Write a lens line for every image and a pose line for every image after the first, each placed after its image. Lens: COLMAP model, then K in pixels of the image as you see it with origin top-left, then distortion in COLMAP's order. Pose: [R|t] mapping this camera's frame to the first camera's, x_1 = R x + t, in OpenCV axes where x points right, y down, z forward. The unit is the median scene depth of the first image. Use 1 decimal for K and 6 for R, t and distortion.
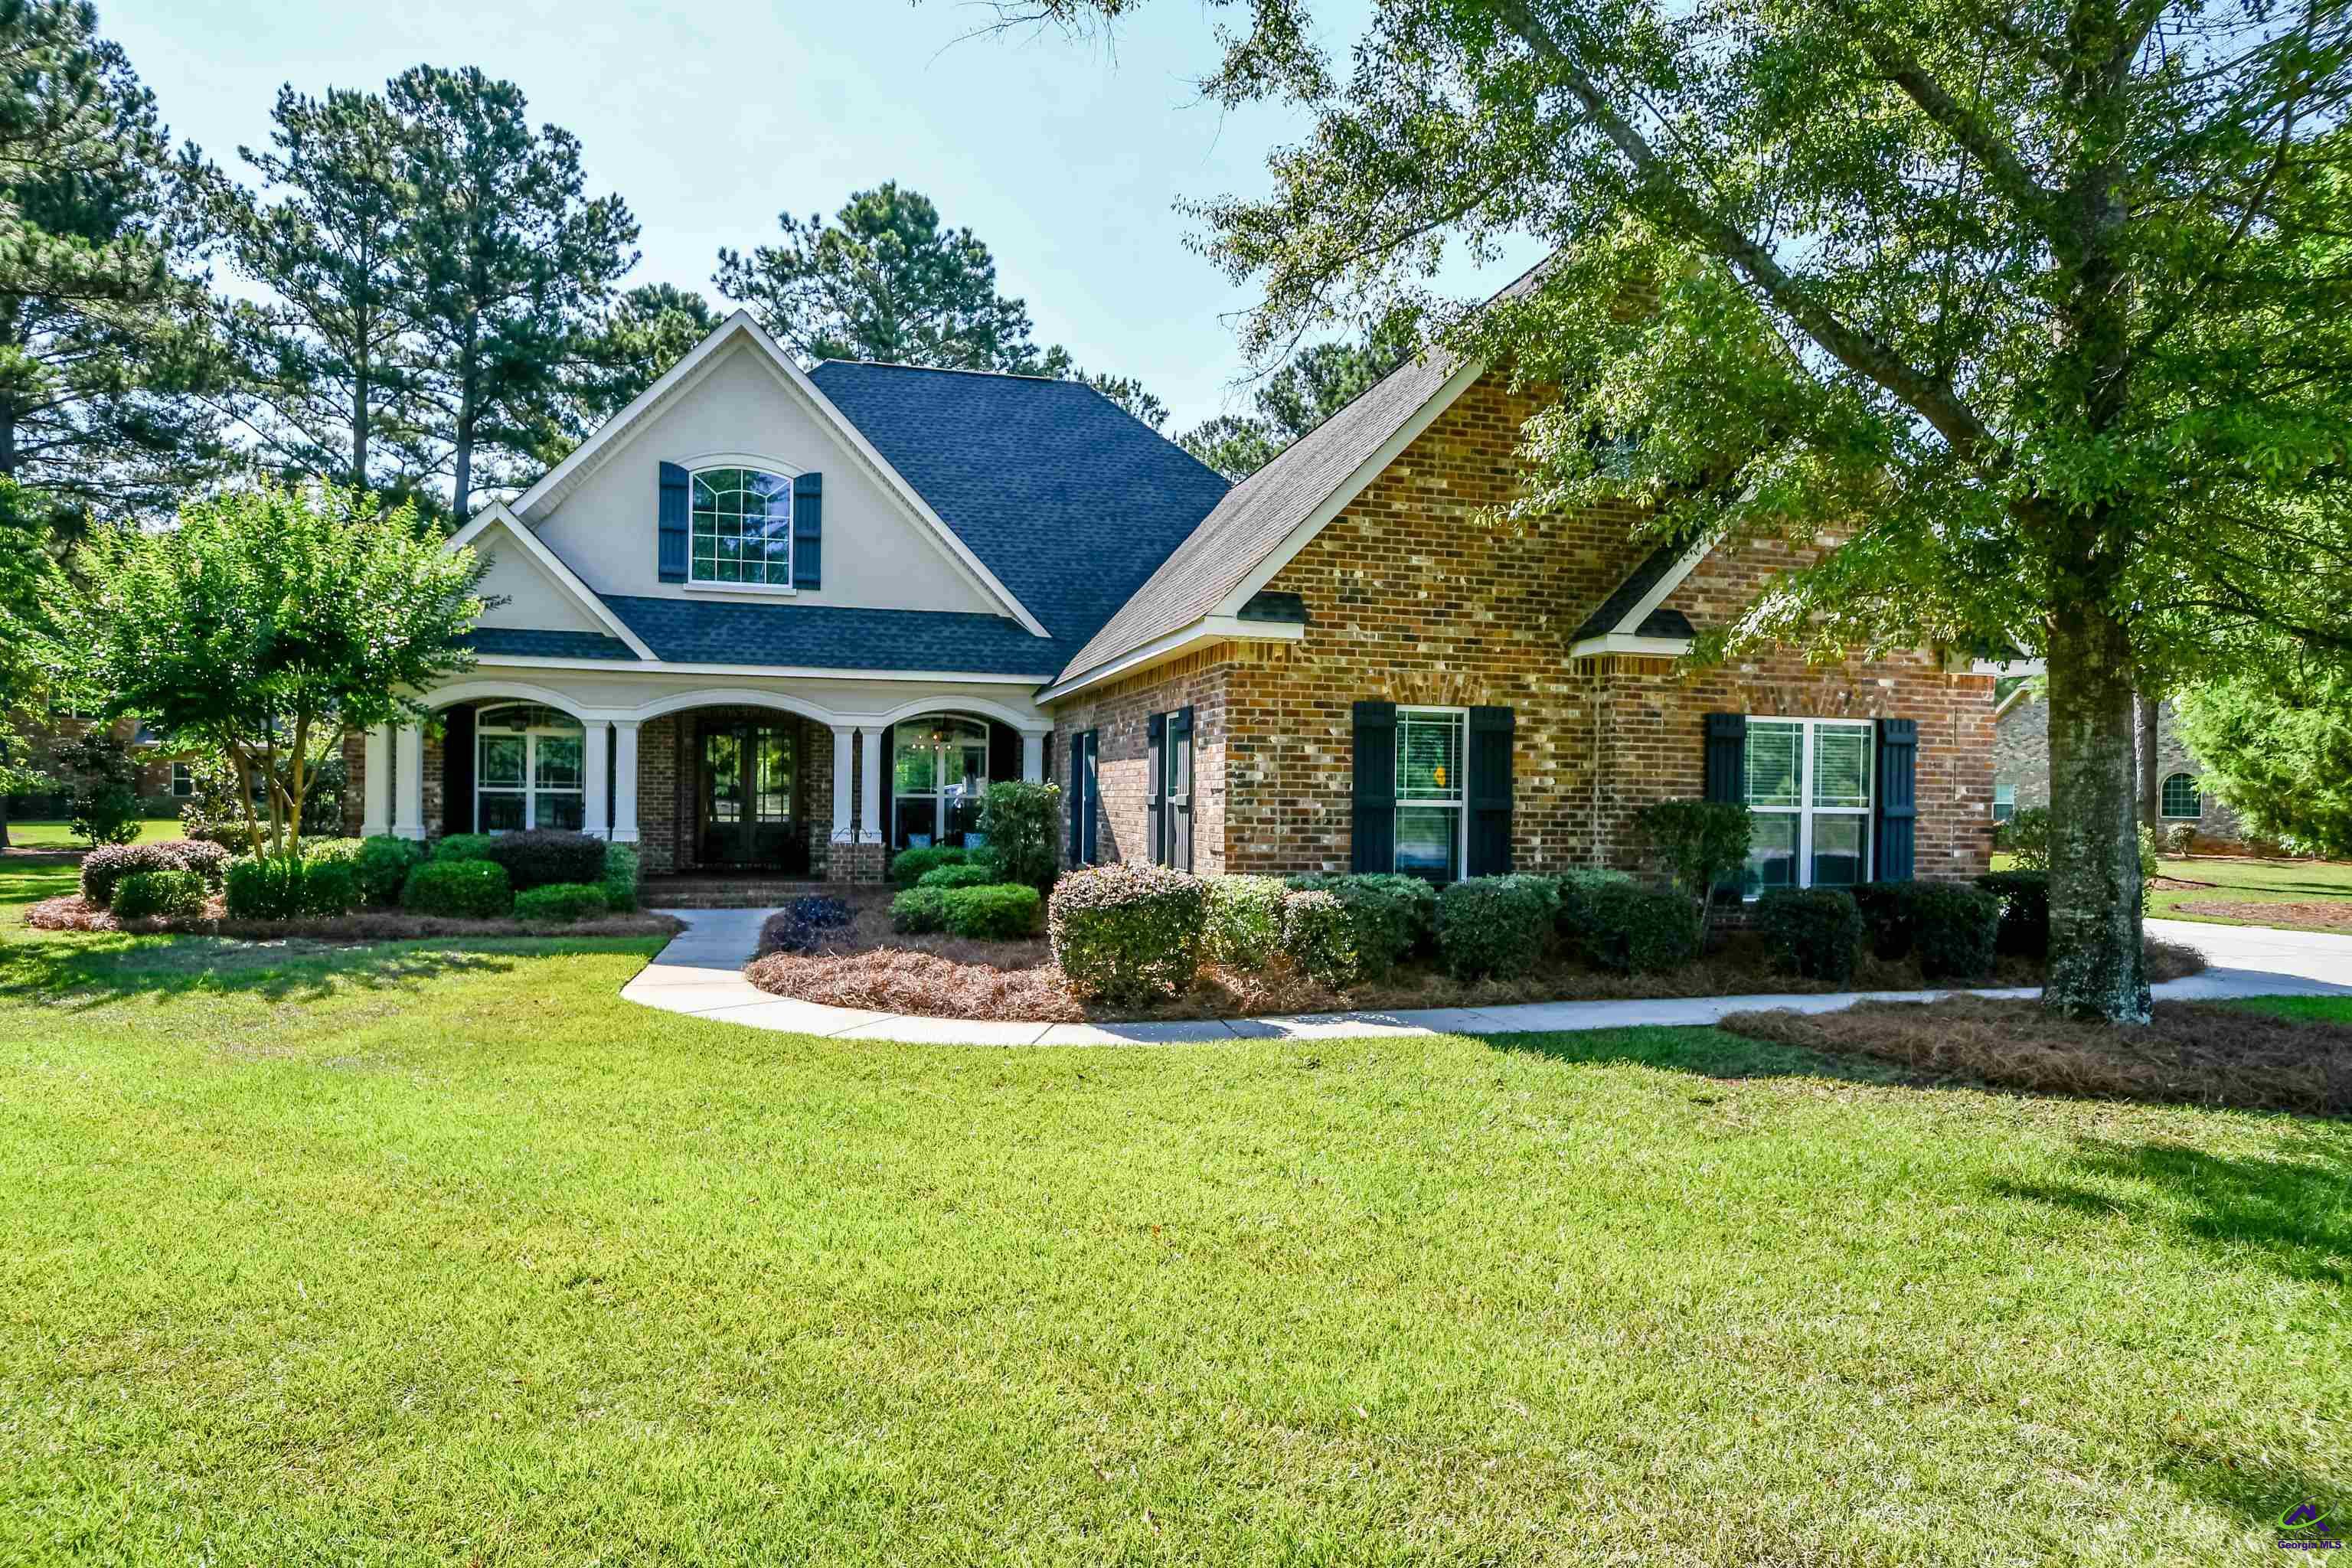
lens RADIAL K [[1310.7, 0, 1164.8], [0, 1310.7, 785.2], [0, 0, 1]] dist [-0.008628, -0.003298]
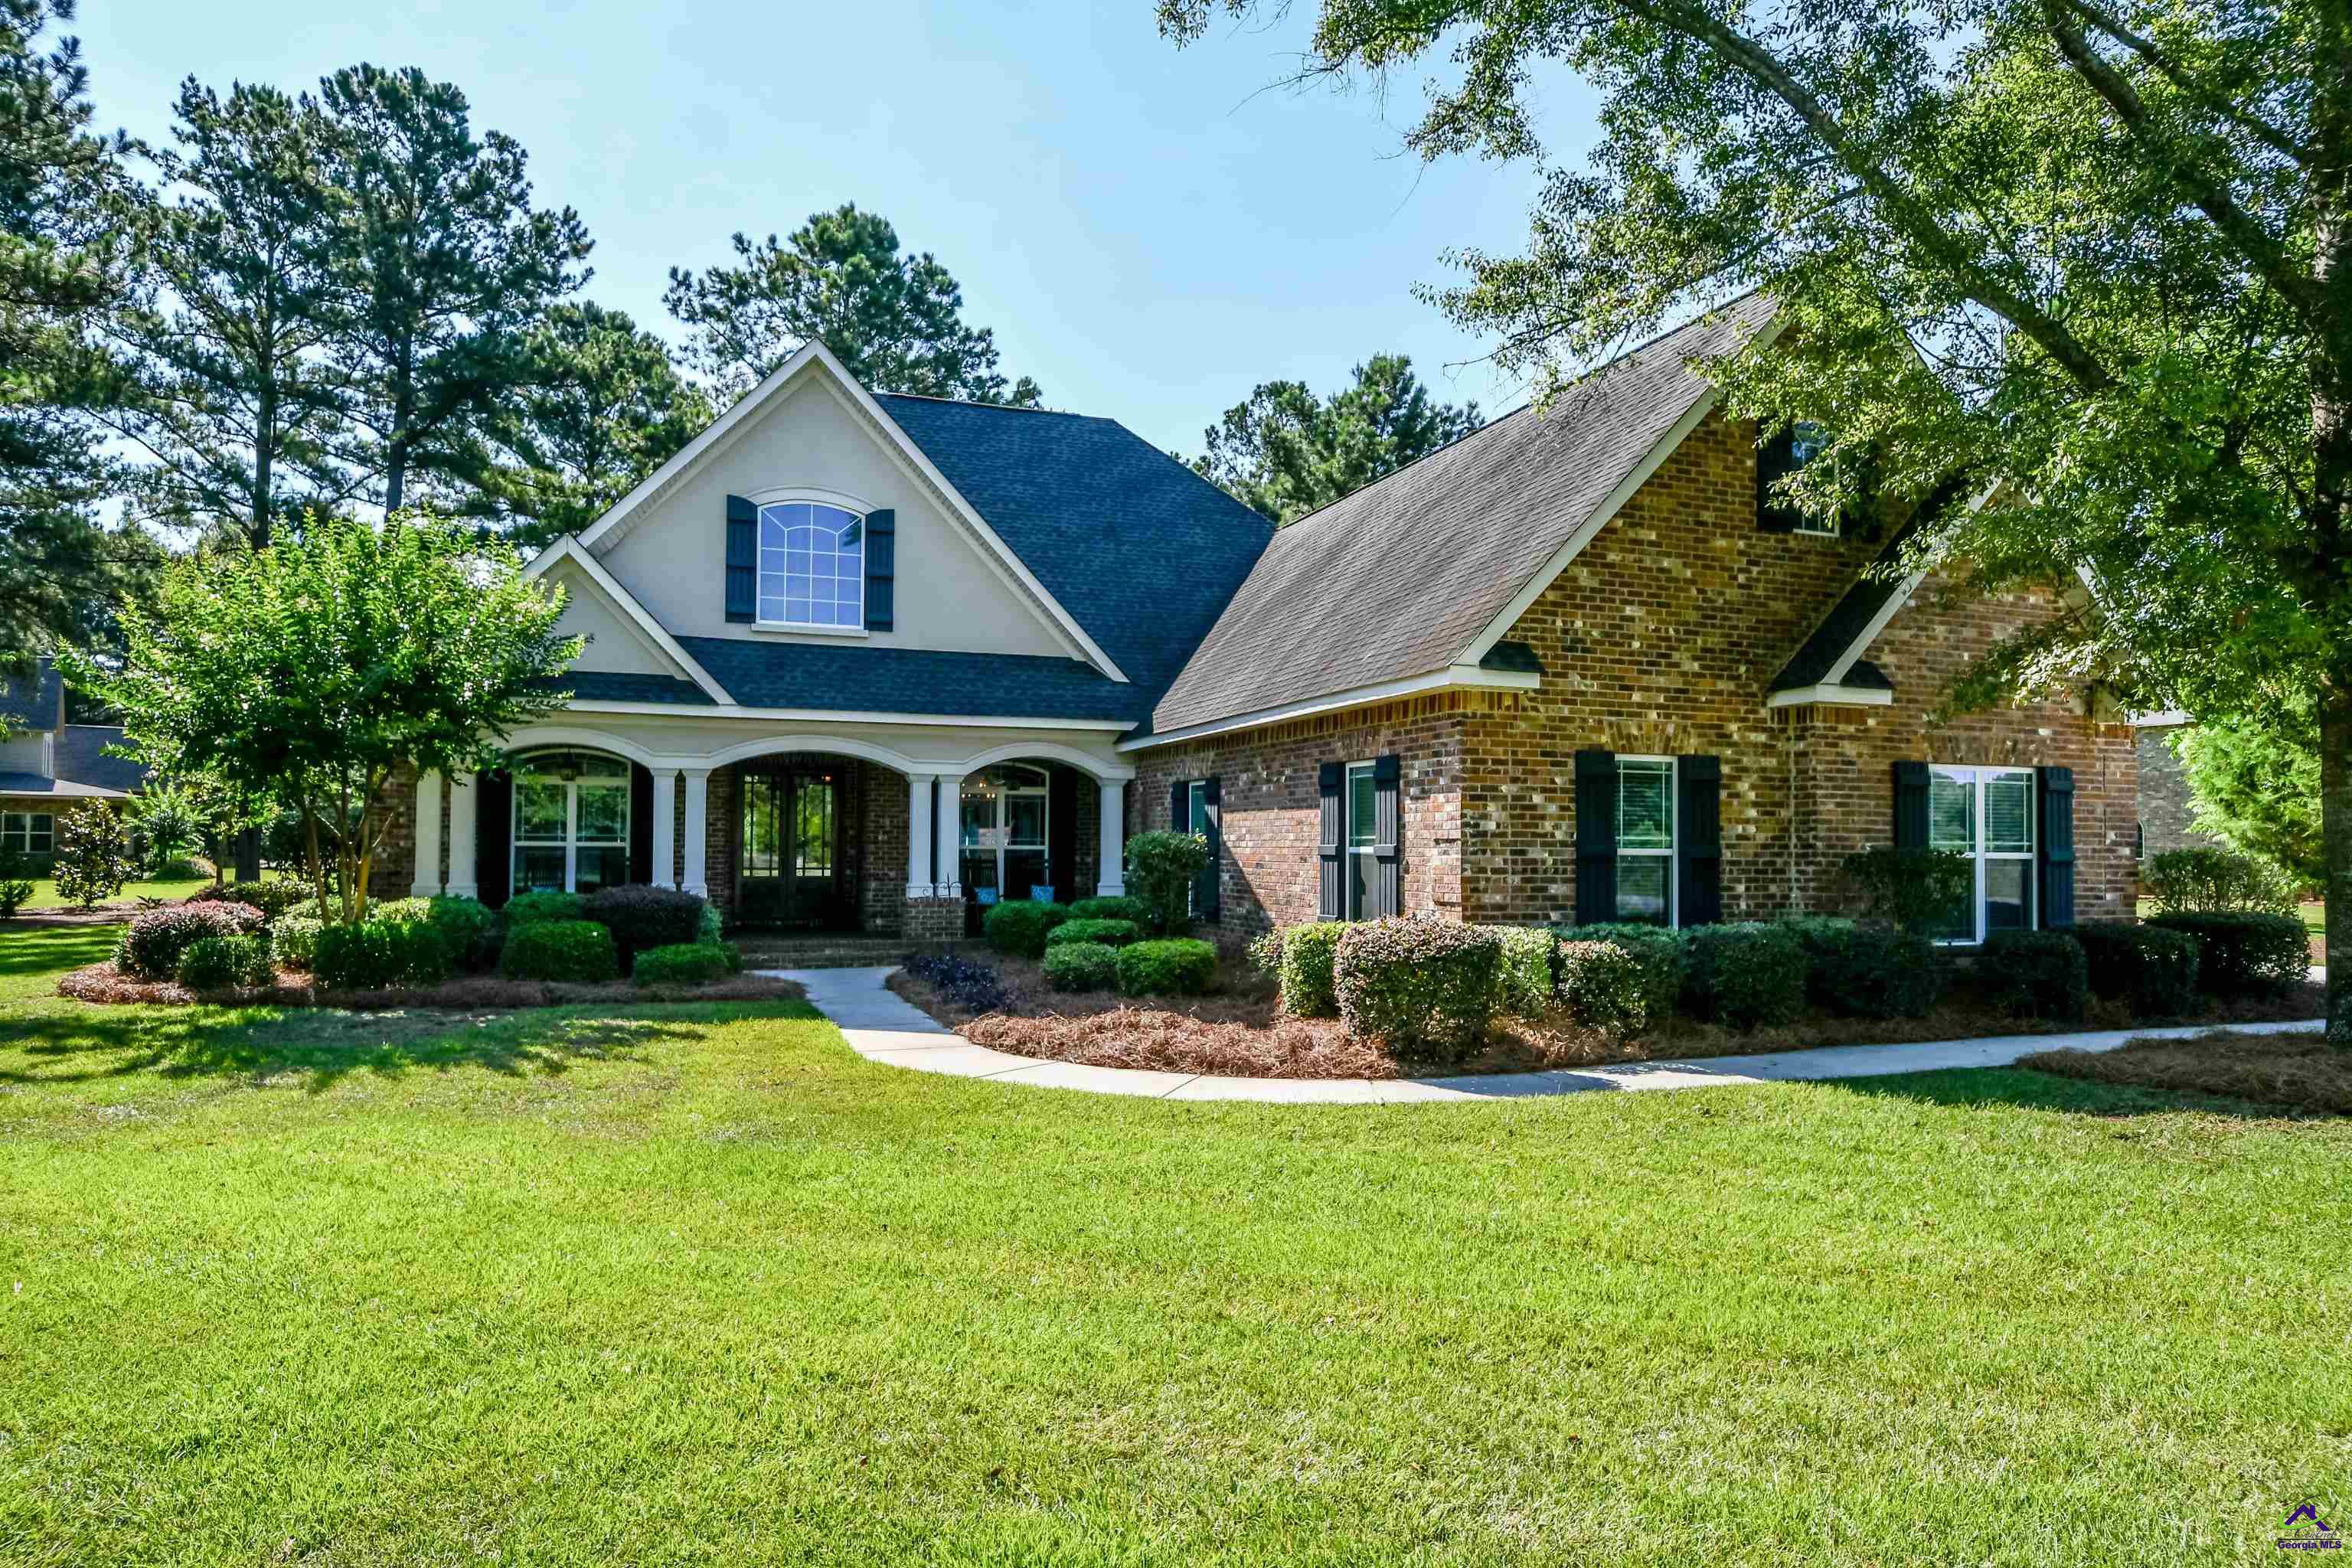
lens RADIAL K [[1372.9, 0, 1167.5], [0, 1372.9, 785.9], [0, 0, 1]] dist [-0.014746, -0.000028]
pose [[0.995601, -0.002420, 0.093660, -0.181289], [0.005612, 0.999412, -0.033825, -0.002236], [-0.093523, 0.034202, 0.995029, -0.007538]]
